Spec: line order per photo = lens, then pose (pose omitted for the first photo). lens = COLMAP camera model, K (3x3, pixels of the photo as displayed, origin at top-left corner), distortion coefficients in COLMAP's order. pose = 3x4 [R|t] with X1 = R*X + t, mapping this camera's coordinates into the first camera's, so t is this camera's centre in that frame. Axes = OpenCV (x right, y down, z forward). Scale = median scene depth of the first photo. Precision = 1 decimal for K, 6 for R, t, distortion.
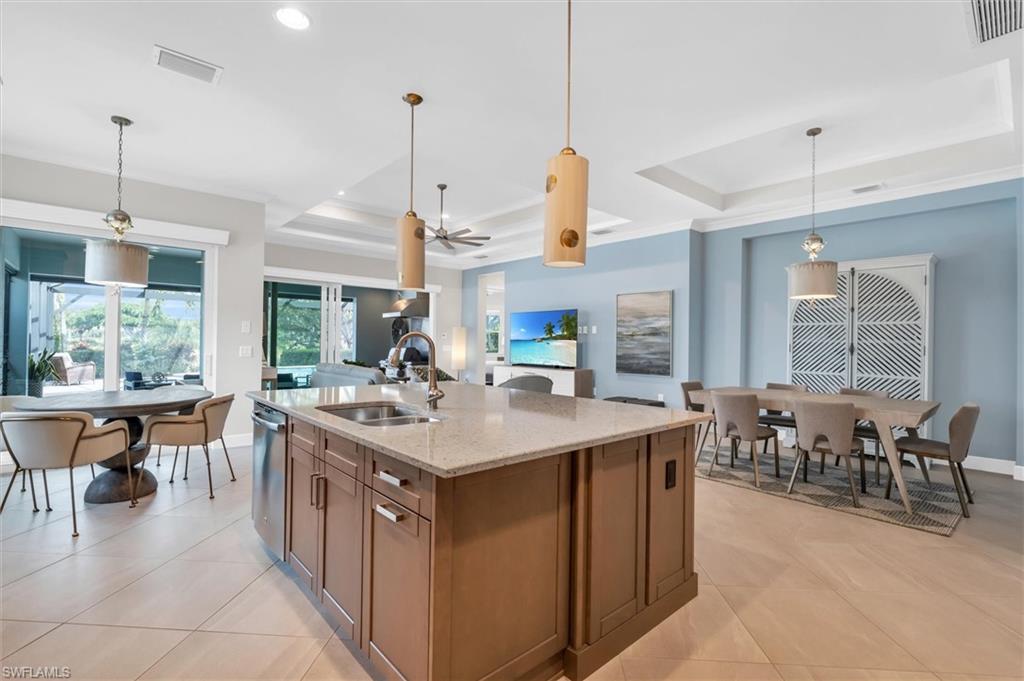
lens RADIAL K [[463.9, 0, 512.0], [0, 463.9, 340.5], [0, 0, 1]] dist [-0.002098, -0.000213]
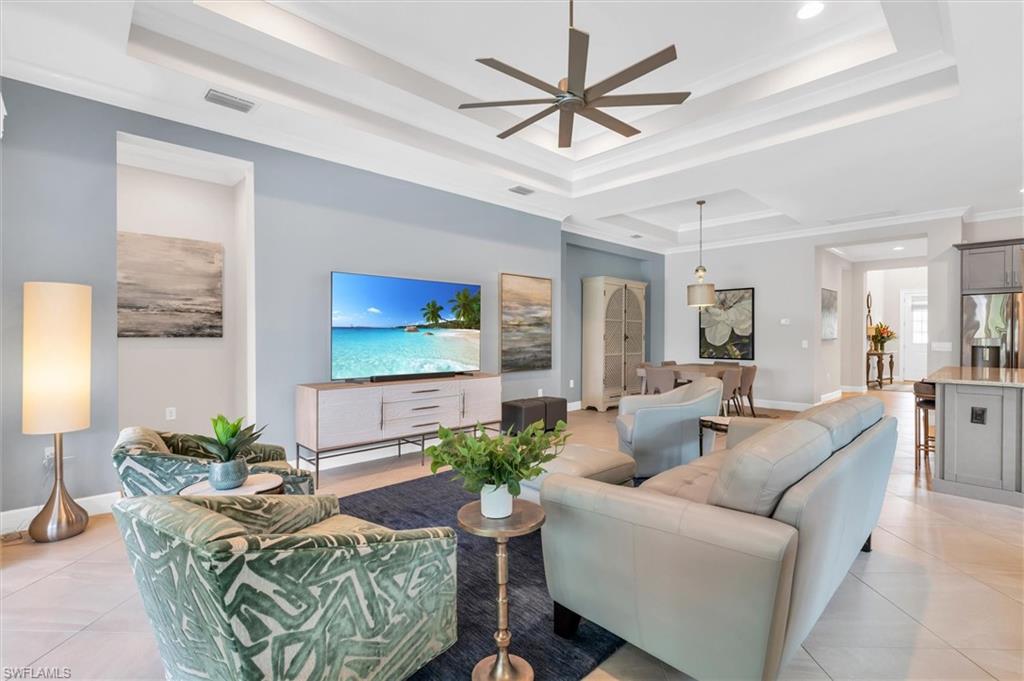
lens RADIAL K [[463.9, 0, 512.0], [0, 463.9, 340.5], [0, 0, 1]] dist [-0.002098, -0.000213]
pose [[-0.026352, -0.023053, 0.999387, -0.555376], [-0.004802, 0.999725, 0.022934, -0.002816], [-0.999641, -0.004195, -0.026455, 0.993882]]
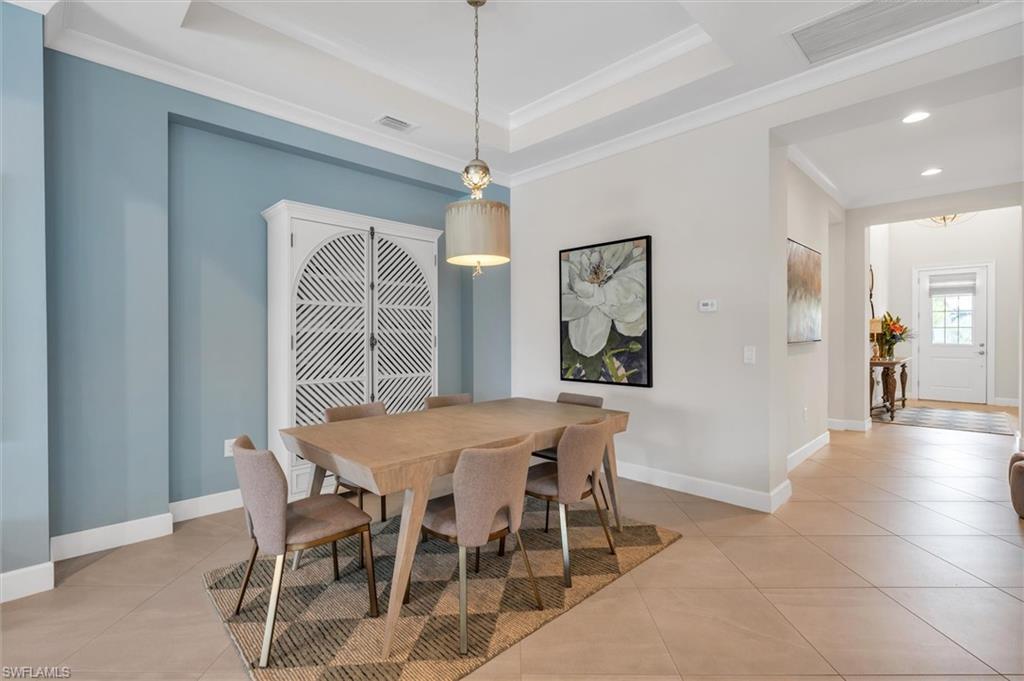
lens RADIAL K [[467.7, 0, 512.0], [0, 467.7, 340.5], [0, 0, 1]] dist [-0.005528, -0.000104]
pose [[-0.052193, -0.022177, 0.998391, 0.005229], [0.002238, 0.999748, 0.022324, 0.000877], [-0.998634, 0.003400, -0.052131, 0.578230]]
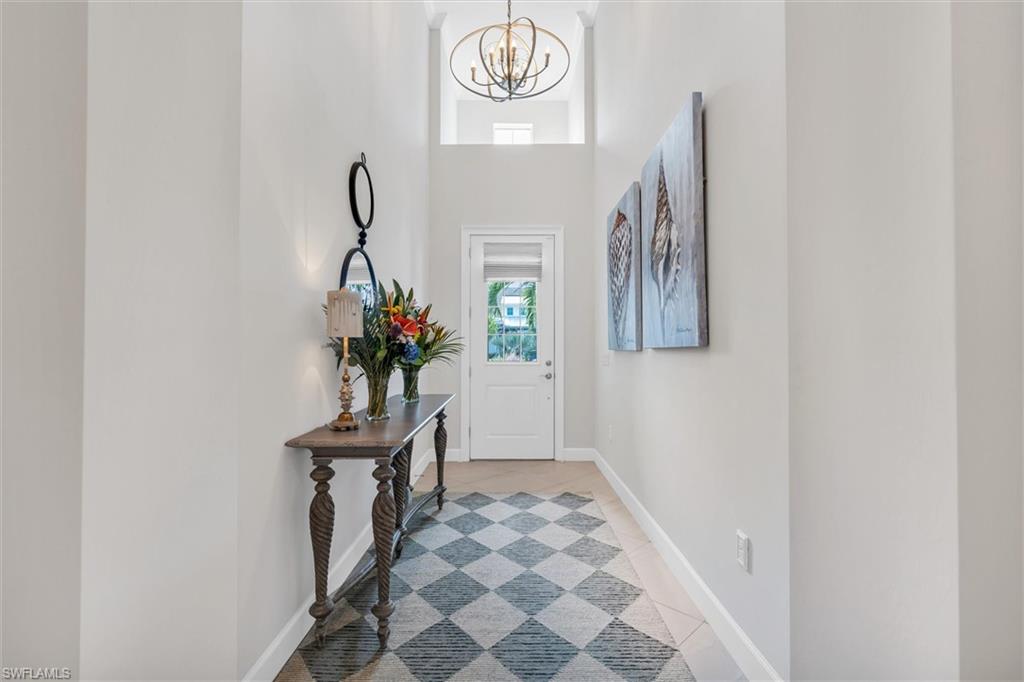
lens RADIAL K [[455.7, 0, 503.4], [0, 455.7, 339.6], [0, 0, 1]] dist [-0.002428, 0.000358]
pose [[-0.733996, -0.004124, 0.679141, 0.641113], [-0.013145, 0.999881, -0.008134, 0.010426], [-0.679026, -0.014898, -0.733963, -0.055556]]
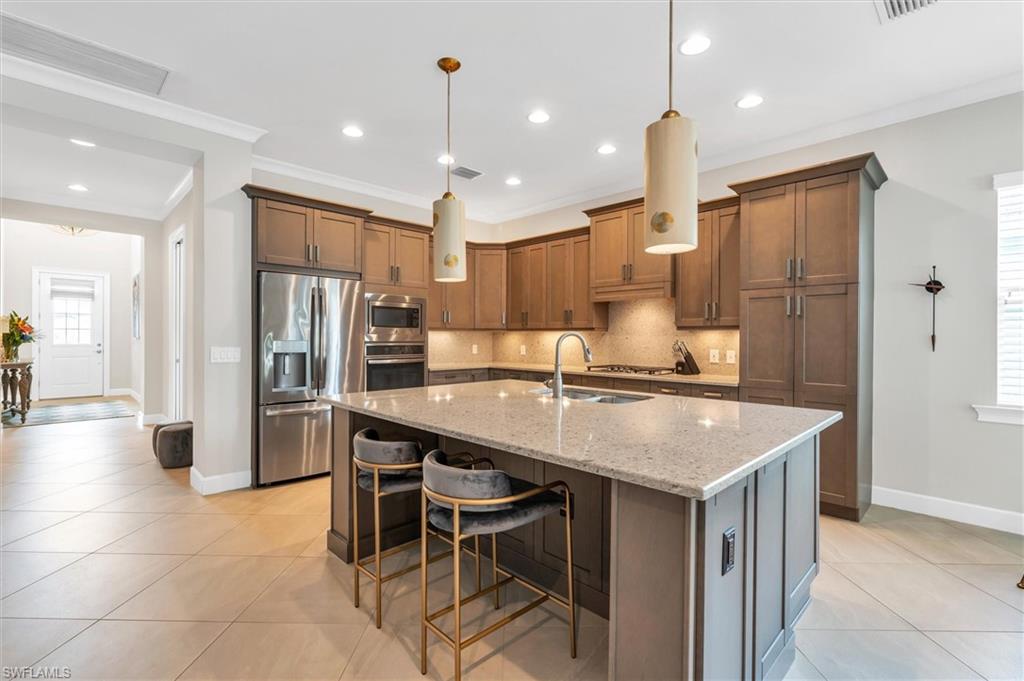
lens RADIAL K [[455.7, 0, 503.4], [0, 455.7, 339.1], [0, 0, 1]] dist [-0.002428, 0.000358]
pose [[-0.999192, -0.018876, -0.035473, -0.008282], [-0.018907, 0.999821, 0.000546, 0.001463], [0.035457, 0.001216, -0.999370, 0.684403]]
